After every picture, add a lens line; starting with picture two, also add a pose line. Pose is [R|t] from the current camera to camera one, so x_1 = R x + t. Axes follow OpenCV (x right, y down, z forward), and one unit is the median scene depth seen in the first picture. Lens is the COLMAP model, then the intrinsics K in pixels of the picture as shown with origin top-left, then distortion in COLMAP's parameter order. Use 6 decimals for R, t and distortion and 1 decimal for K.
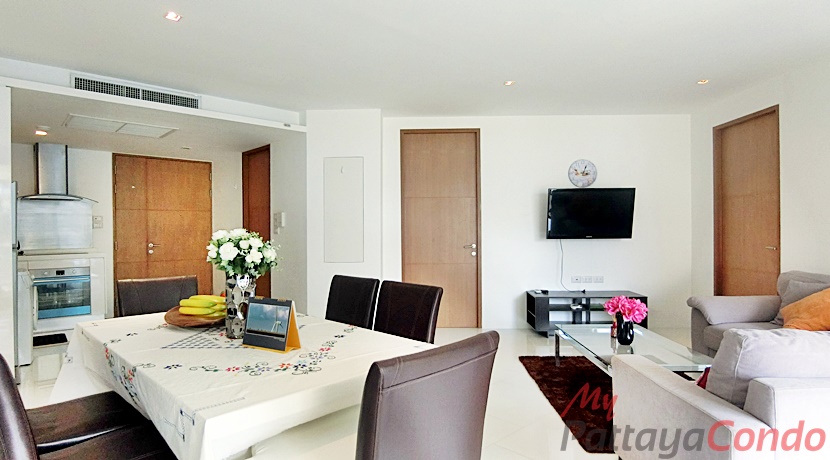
lens RADIAL K [[453.9, 0, 415.0], [0, 453.9, 230.0], [0, 0, 1]] dist [-0.018833, -0.000336]
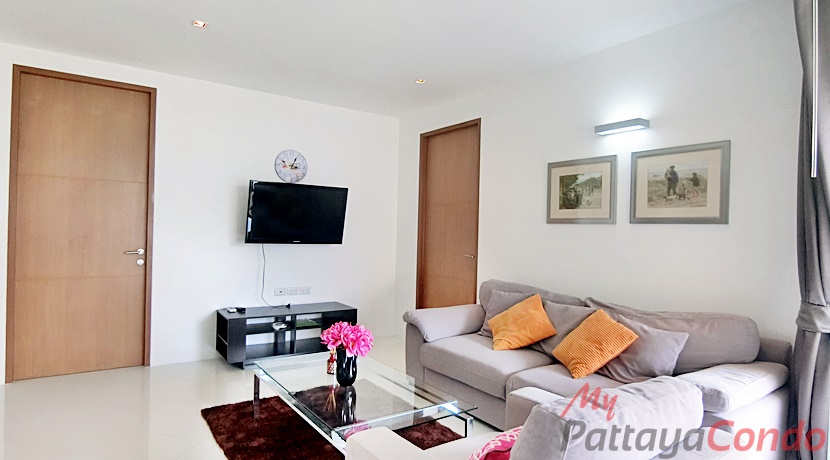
lens RADIAL K [[453.9, 0, 415.0], [0, 453.9, 230.0], [0, 0, 1]] dist [-0.018833, -0.000336]
pose [[0.799019, 0.028838, 0.600614, 0.054085], [-0.029857, 0.999520, -0.008270, -0.006370], [-0.600565, -0.011324, 0.799496, 0.198311]]
